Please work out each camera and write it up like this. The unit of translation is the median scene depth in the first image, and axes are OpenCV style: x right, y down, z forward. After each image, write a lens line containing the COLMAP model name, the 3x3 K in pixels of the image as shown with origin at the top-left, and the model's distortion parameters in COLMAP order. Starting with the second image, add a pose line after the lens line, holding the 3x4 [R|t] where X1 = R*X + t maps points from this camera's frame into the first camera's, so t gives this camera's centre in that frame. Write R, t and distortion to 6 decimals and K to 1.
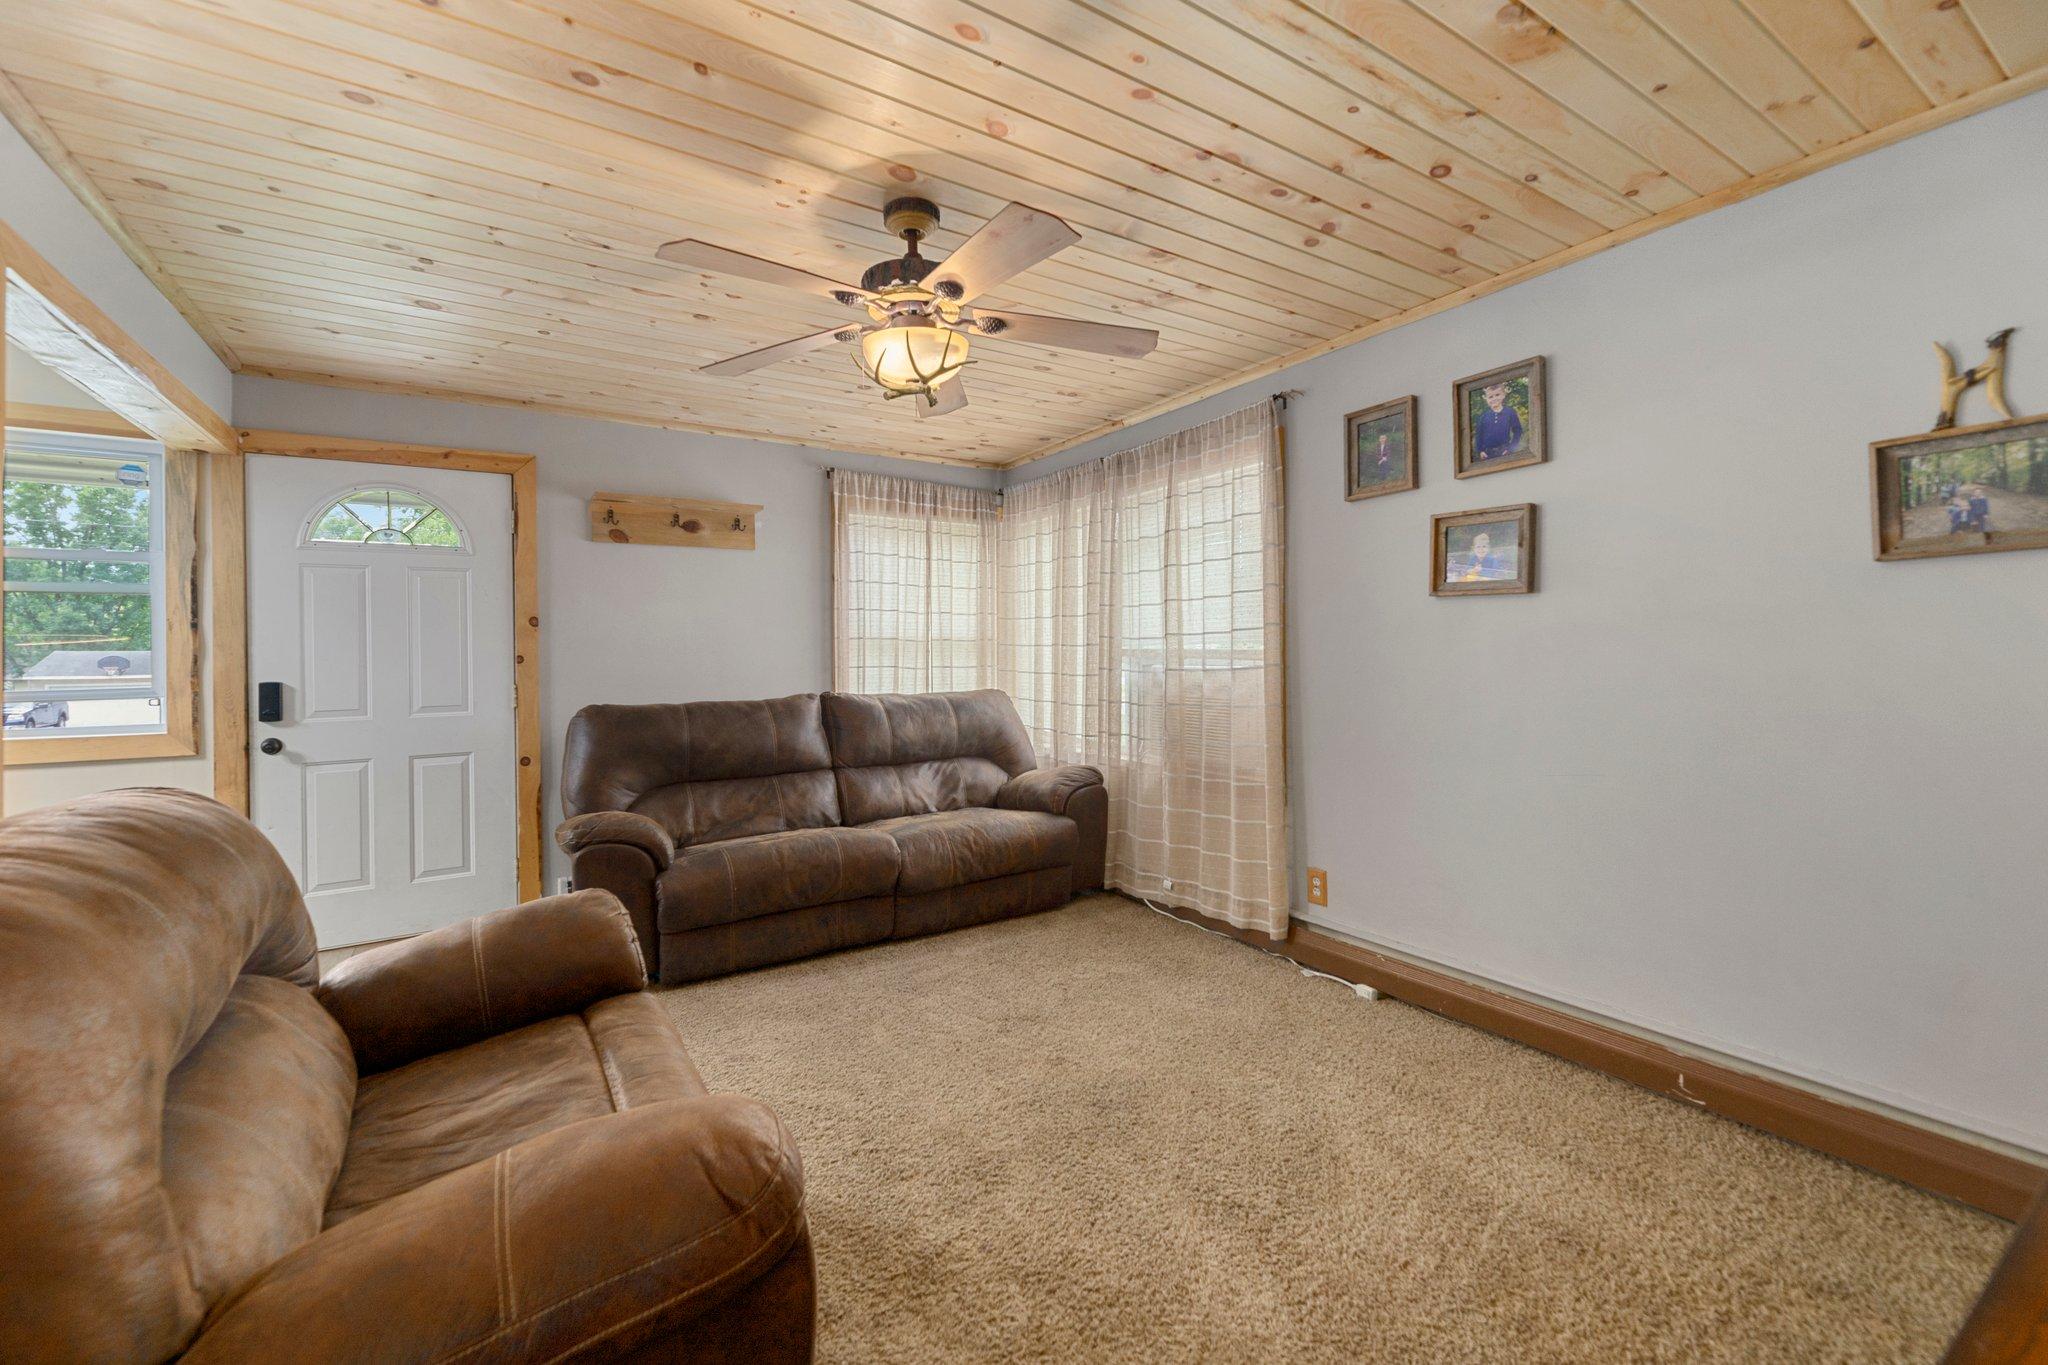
lens RADIAL K [[844.7, 0, 1027.3], [0, 844.7, 656.1], [0, 0, 1]] dist [0.000985, 0.000006]
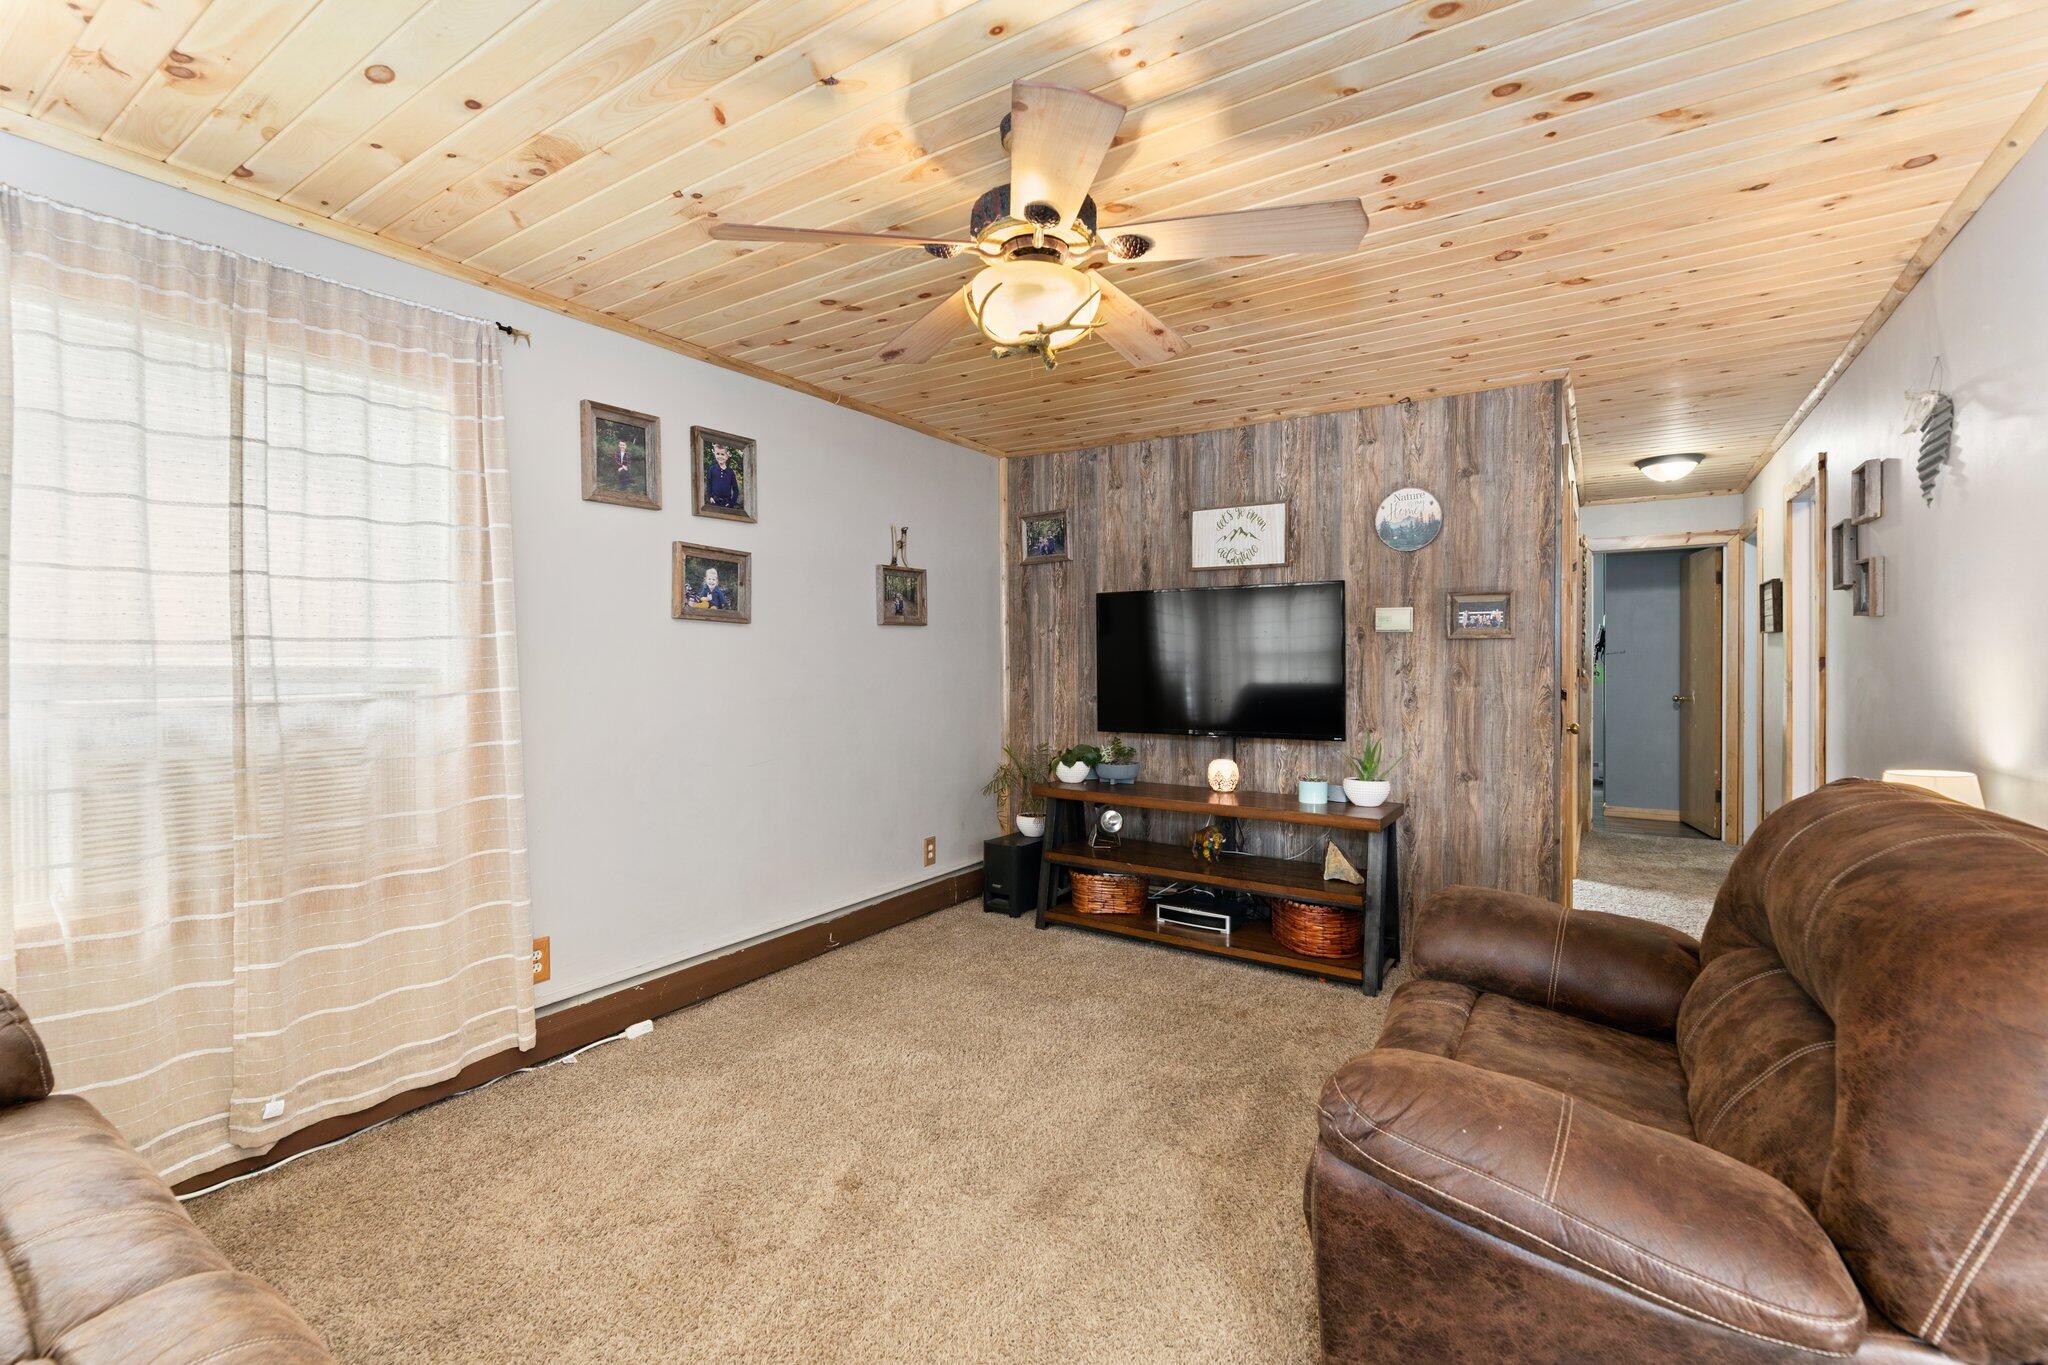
lens RADIAL K [[886.2, 0, 1024.0], [0, 886.2, 682.5], [0, 0, 1]] dist [-0.000353, -0.000057]
pose [[-0.410005, -0.011047, 0.912016, -0.676223], [0.007792, 0.999848, 0.015614, -0.003857], [-0.912050, 0.013508, -0.409856, 1.008713]]
